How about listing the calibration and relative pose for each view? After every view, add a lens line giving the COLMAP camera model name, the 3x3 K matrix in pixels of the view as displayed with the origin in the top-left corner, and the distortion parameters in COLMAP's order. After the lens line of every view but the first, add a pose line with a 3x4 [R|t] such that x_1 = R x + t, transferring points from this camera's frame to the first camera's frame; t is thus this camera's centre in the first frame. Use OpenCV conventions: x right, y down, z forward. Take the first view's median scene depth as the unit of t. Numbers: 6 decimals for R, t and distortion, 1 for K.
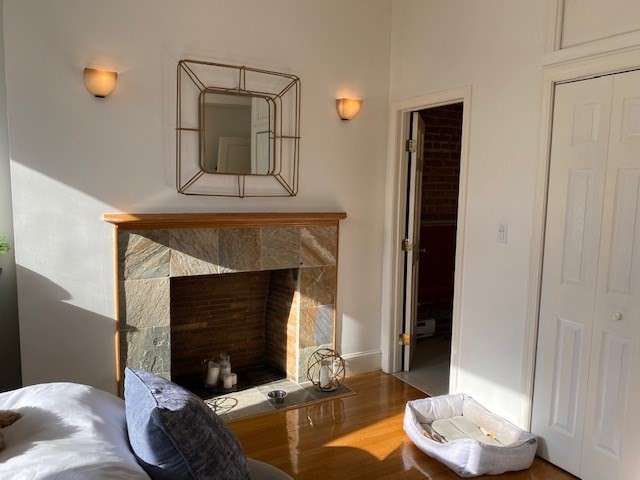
lens RADIAL K [[487.2, 0, 319.0], [0, 487.2, 239.2], [0, 0, 1]] dist [0.029486, -0.049078]
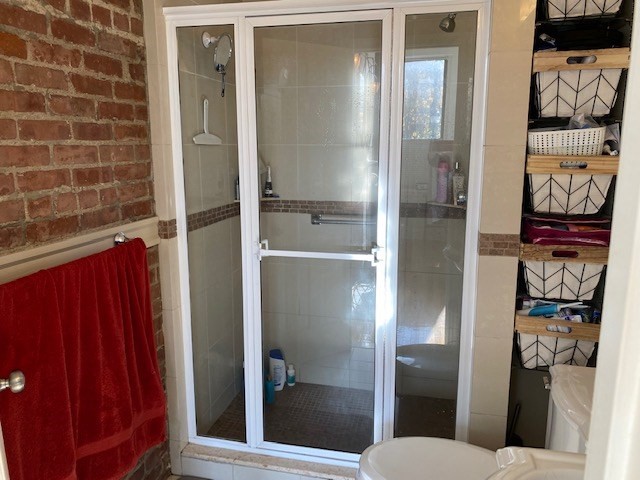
lens RADIAL K [[487.2, 0, 320.9], [0, 487.2, 242.5], [0, 0, 1]] dist [0.029486, -0.049078]
pose [[0.689527, -0.164592, 0.705310, 0.247393], [0.099653, 0.986133, 0.132703, -0.103455], [-0.717372, -0.021216, 0.696367, 1.104436]]
